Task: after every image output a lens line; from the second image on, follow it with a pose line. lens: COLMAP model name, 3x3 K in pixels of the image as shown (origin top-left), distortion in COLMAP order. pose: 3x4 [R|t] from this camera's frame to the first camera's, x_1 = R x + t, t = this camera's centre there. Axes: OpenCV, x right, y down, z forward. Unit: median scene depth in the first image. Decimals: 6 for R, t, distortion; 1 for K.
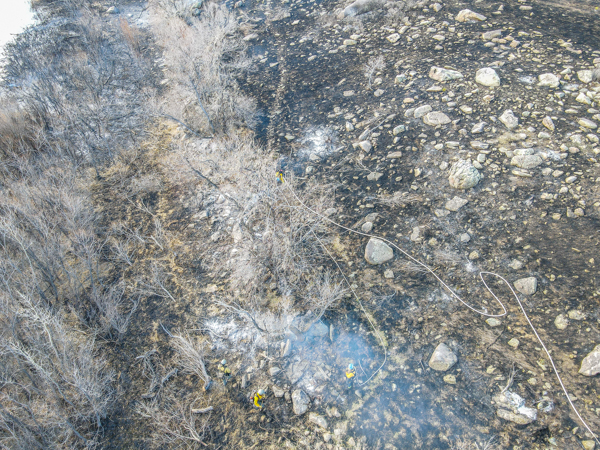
lens RADIAL K [[435.0, 0, 300.0], [0, 435.0, 225.0], [0, 0, 1]] dist [0.007168, 0.009682]
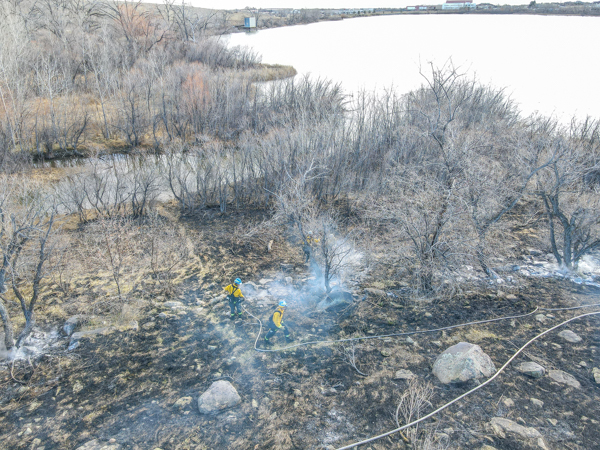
lens RADIAL K [[435.0, 0, 300.0], [0, 435.0, 225.0], [0, 0, 1]] dist [0.007168, 0.009682]
pose [[-0.207646, 0.445837, -0.870696, 0.657093], [-0.684718, 0.569434, 0.454870, -0.153305], [0.698602, 0.690634, 0.187032, 0.752519]]
